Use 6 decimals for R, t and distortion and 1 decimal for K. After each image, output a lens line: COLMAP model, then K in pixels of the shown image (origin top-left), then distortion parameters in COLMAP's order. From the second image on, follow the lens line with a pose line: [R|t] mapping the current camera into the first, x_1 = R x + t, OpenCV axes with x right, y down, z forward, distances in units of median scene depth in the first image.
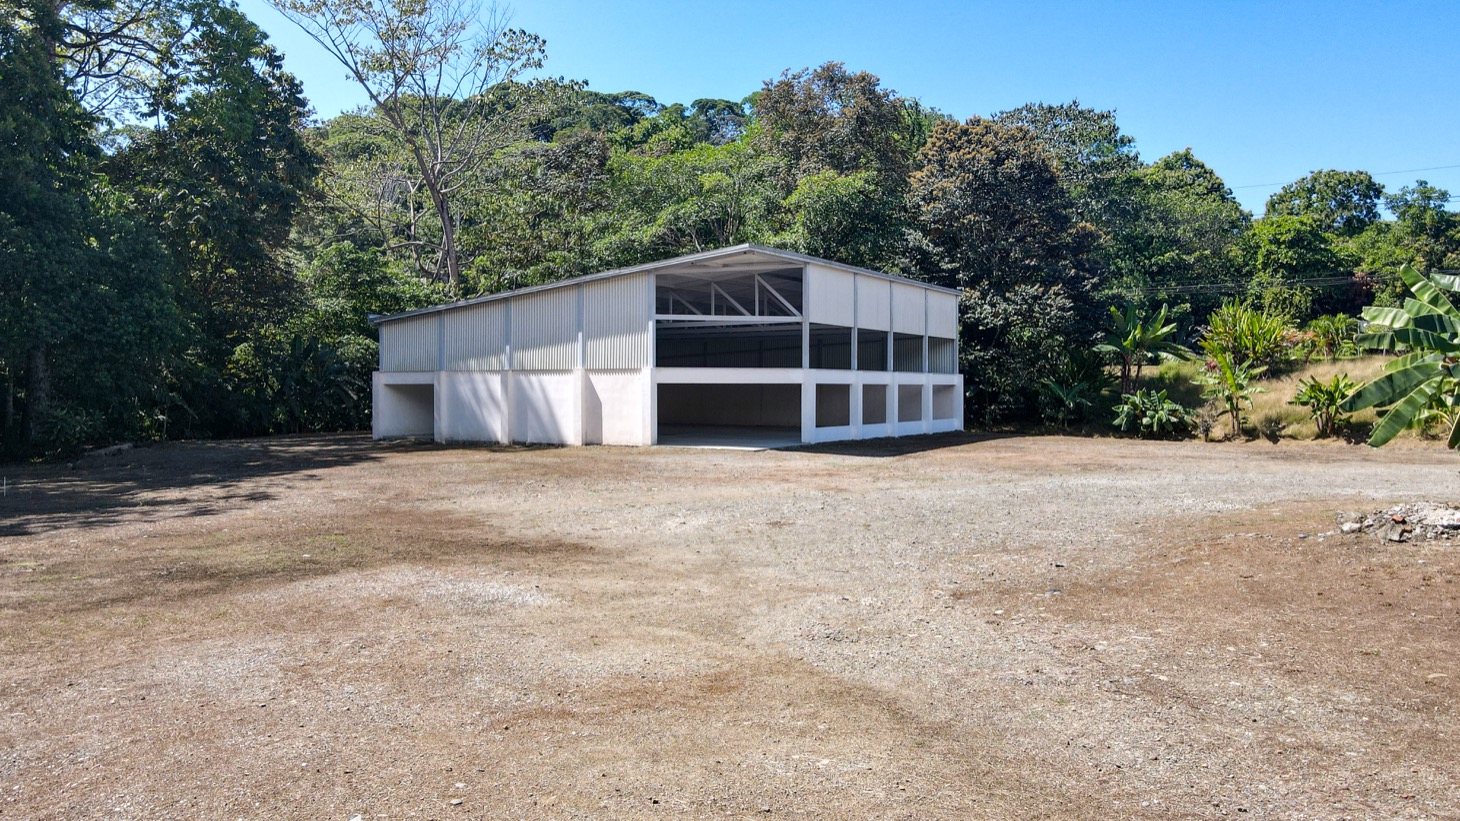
lens RADIAL K [[1076.3, 0, 741.7], [0, 1076.3, 418.3], [0, 0, 1]] dist [-0.006498, 0.018831]
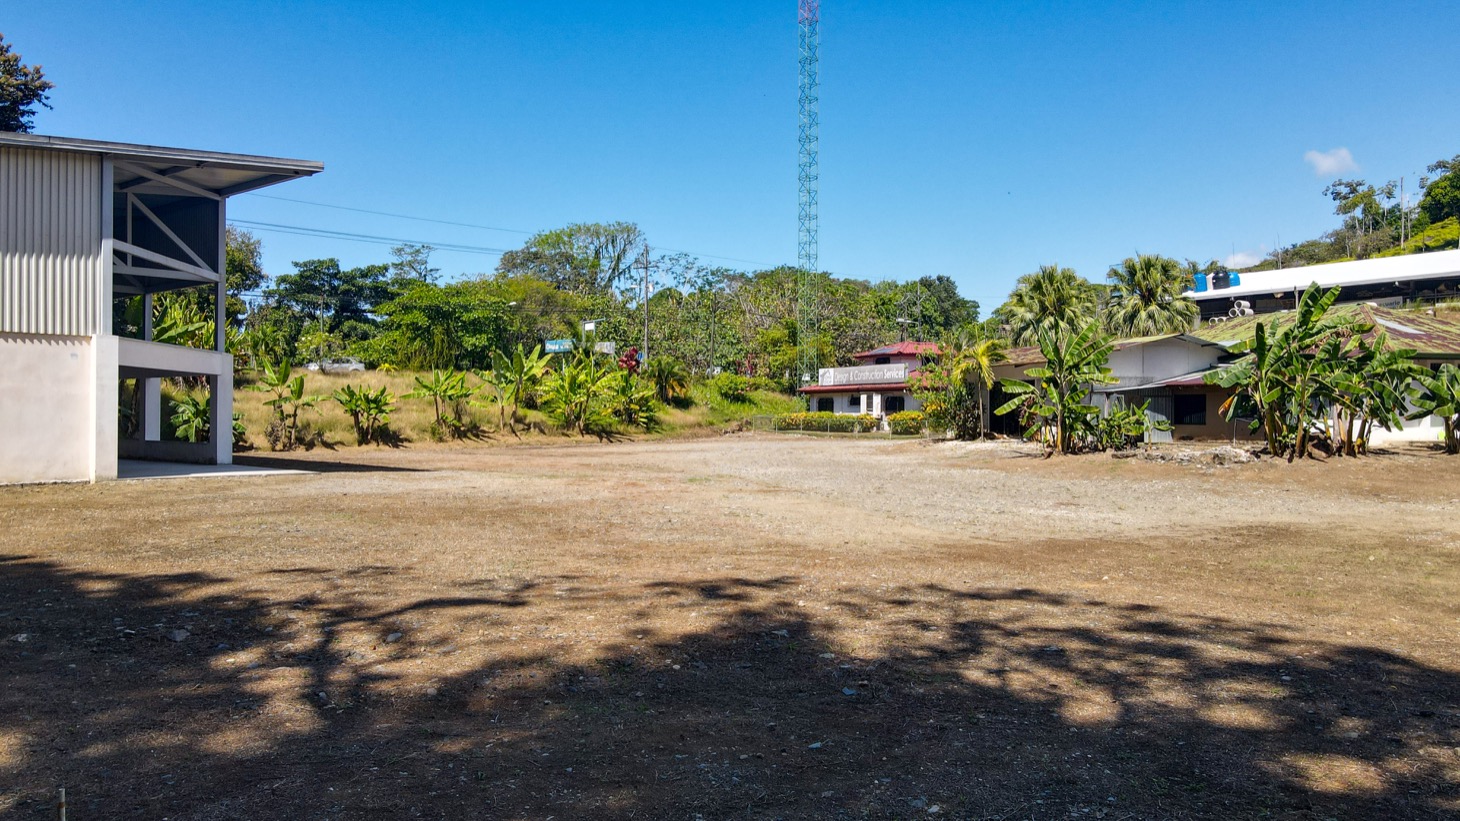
lens RADIAL K [[1076.3, 0, 728.4], [0, 1076.3, 411.6], [0, 0, 1]] dist [-0.006498, 0.018831]
pose [[0.140305, 0.004437, 0.990098, -0.451436], [0.021722, 0.999735, -0.007559, 0.001723], [-0.989870, 0.022568, 0.140172, 0.483477]]
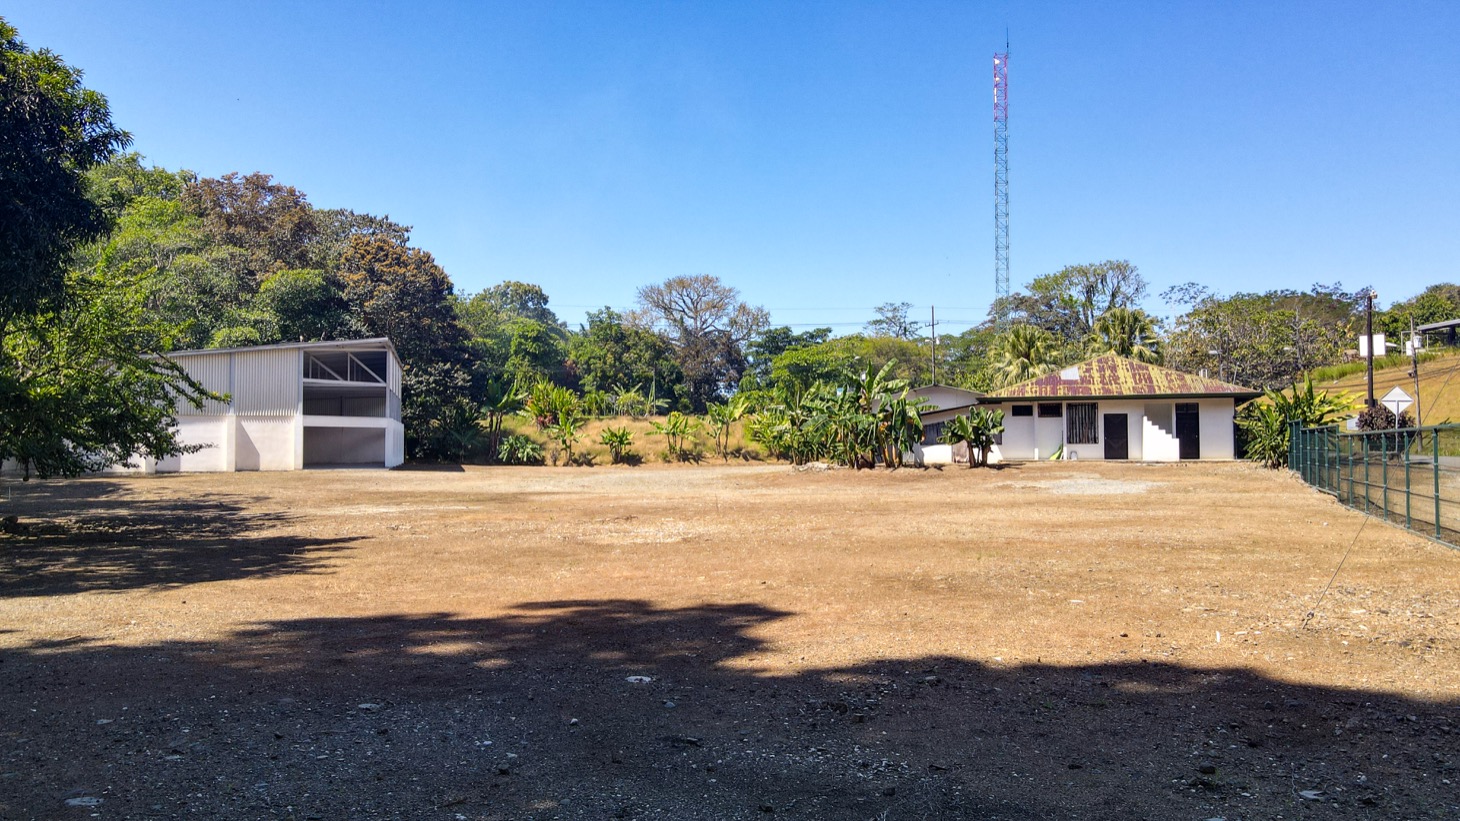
lens RADIAL K [[1076.3, 0, 740.6], [0, 1076.3, 412.4], [0, 0, 1]] dist [-0.006498, 0.018831]
pose [[0.681180, 0.022832, 0.731760, -0.574714], [0.018633, 0.998649, -0.048504, 0.022978], [-0.731879, 0.046675, 0.679835, -0.314553]]
